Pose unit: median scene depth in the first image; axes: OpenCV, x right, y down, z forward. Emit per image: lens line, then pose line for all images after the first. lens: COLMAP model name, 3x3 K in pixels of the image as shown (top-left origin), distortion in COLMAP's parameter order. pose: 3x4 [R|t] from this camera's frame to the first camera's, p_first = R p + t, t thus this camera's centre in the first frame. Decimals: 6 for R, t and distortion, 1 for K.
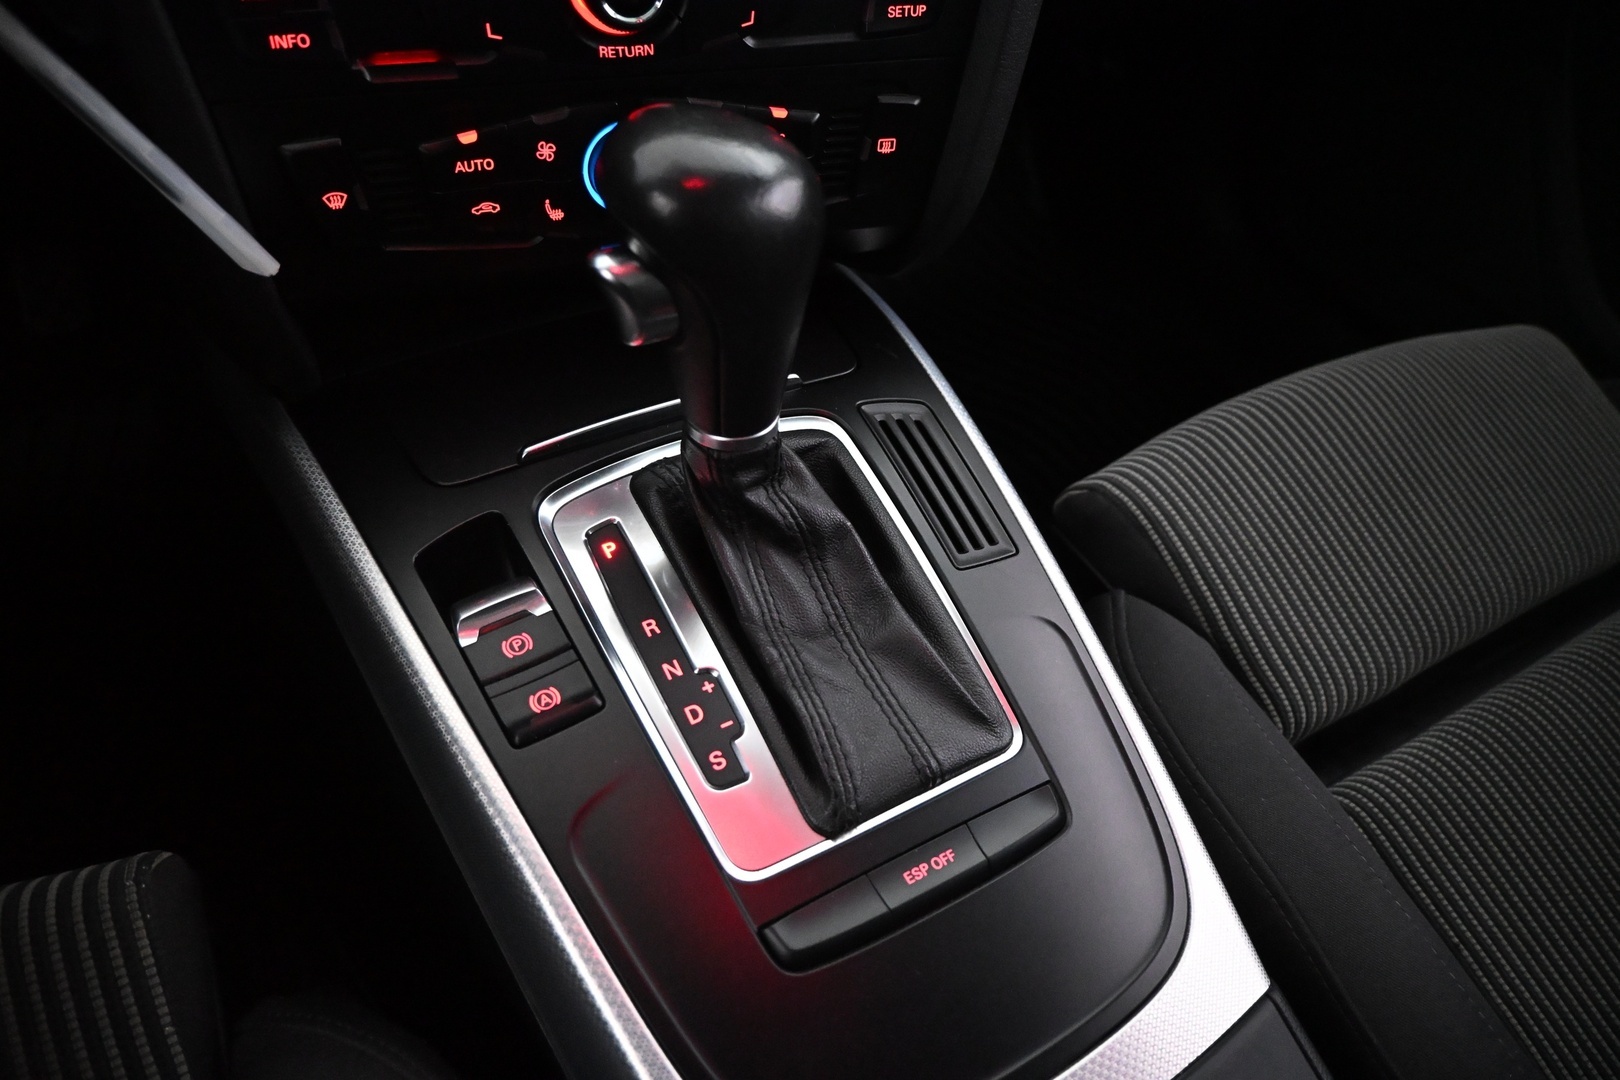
lens RADIAL K [[1098.0, 0, 807.9], [0, 1098.0, 535.1], [0, 0, 1]] dist [0.000921, -0.004680]
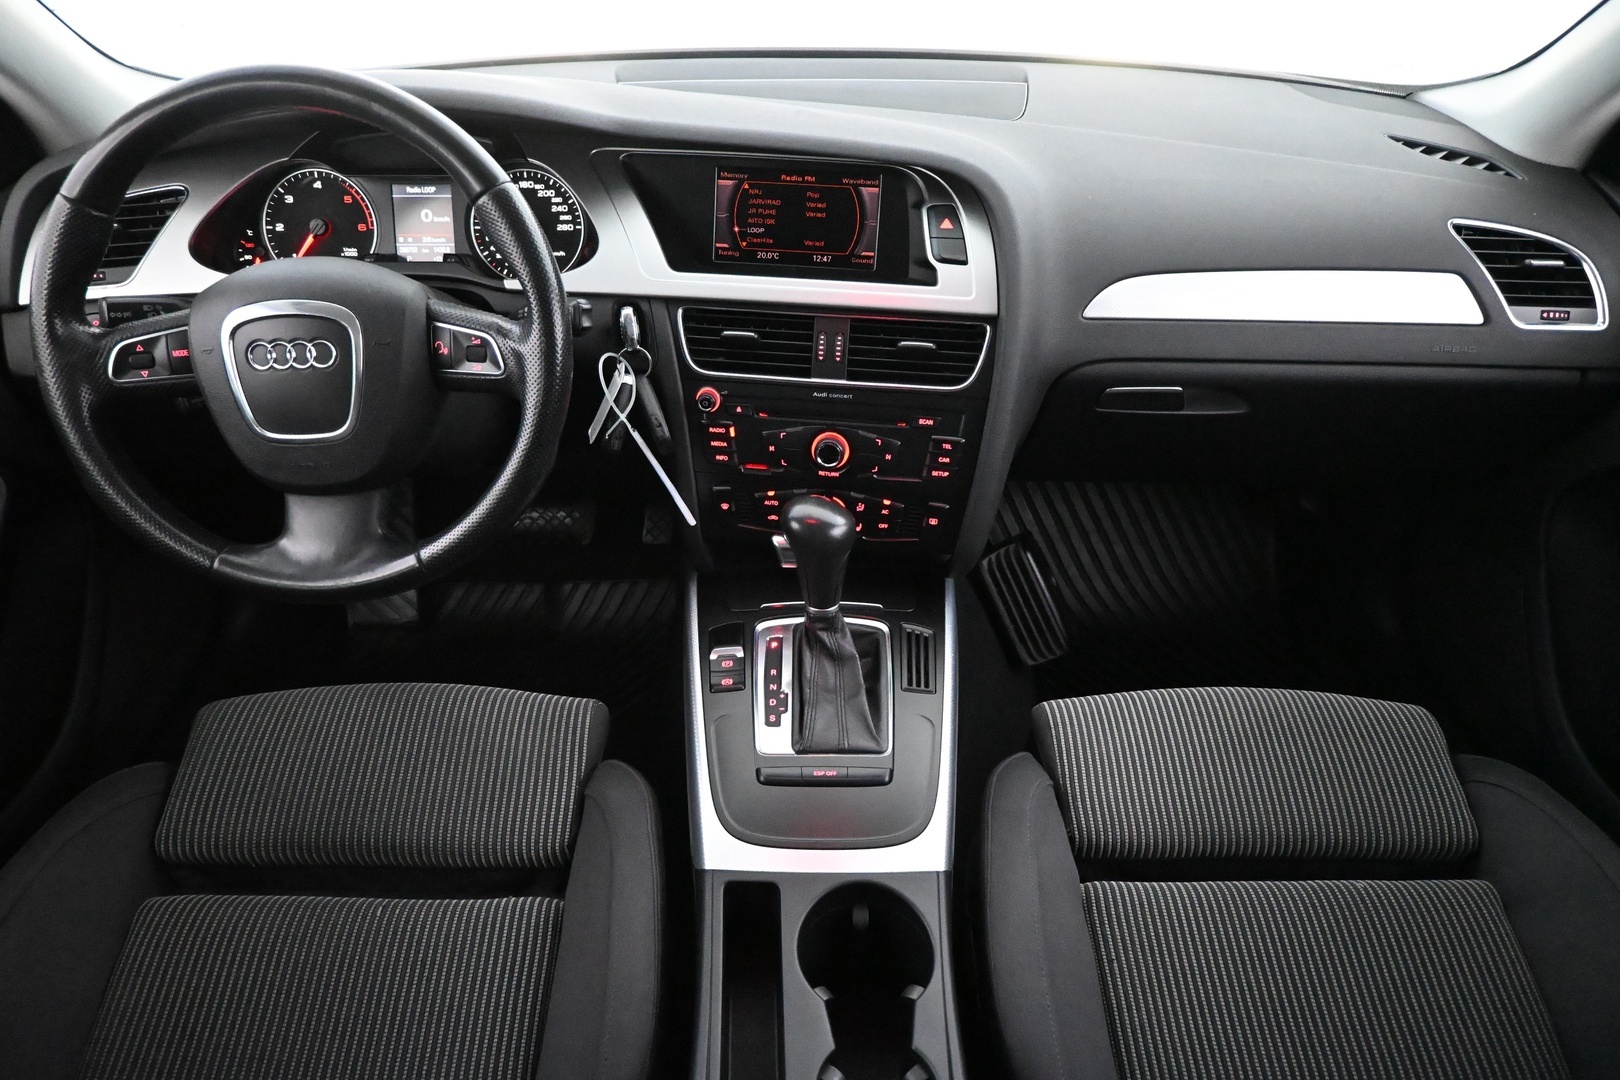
lens RADIAL K [[1098.0, 0, 819.1], [0, 1098.0, 536.4], [0, 0, 1]] dist [0.000921, -0.004680]
pose [[0.868809, 0.173072, -0.463914, 1.145602], [-0.299531, 0.929756, -0.214091, 0.318129], [0.394274, 0.324961, 0.859621, -1.375701]]
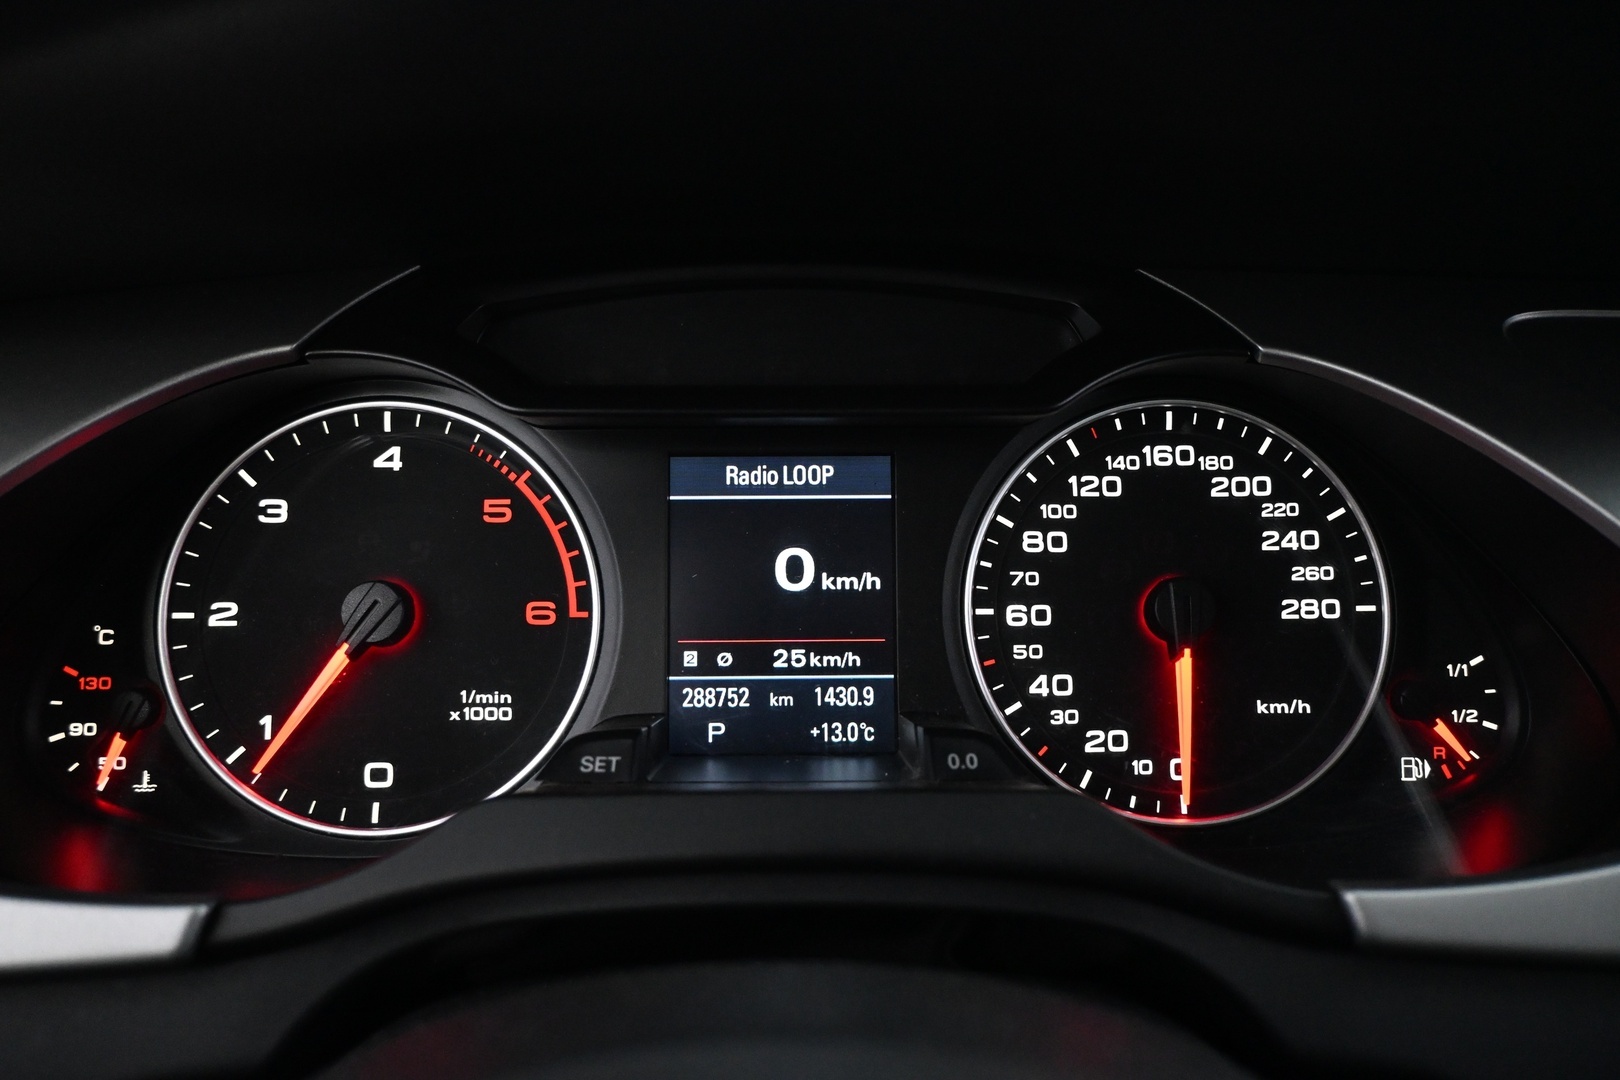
lens RADIAL K [[1267.0, 0, 804.7], [0, 1267.0, 553.6], [0, 0, 1]] dist [-0.011154, -0.003974]
pose [[0.874419, 0.018147, -0.484831, -0.875110], [-0.289840, 0.820922, -0.492016, -0.381344], [0.389080, 0.570752, 0.723090, -0.166464]]
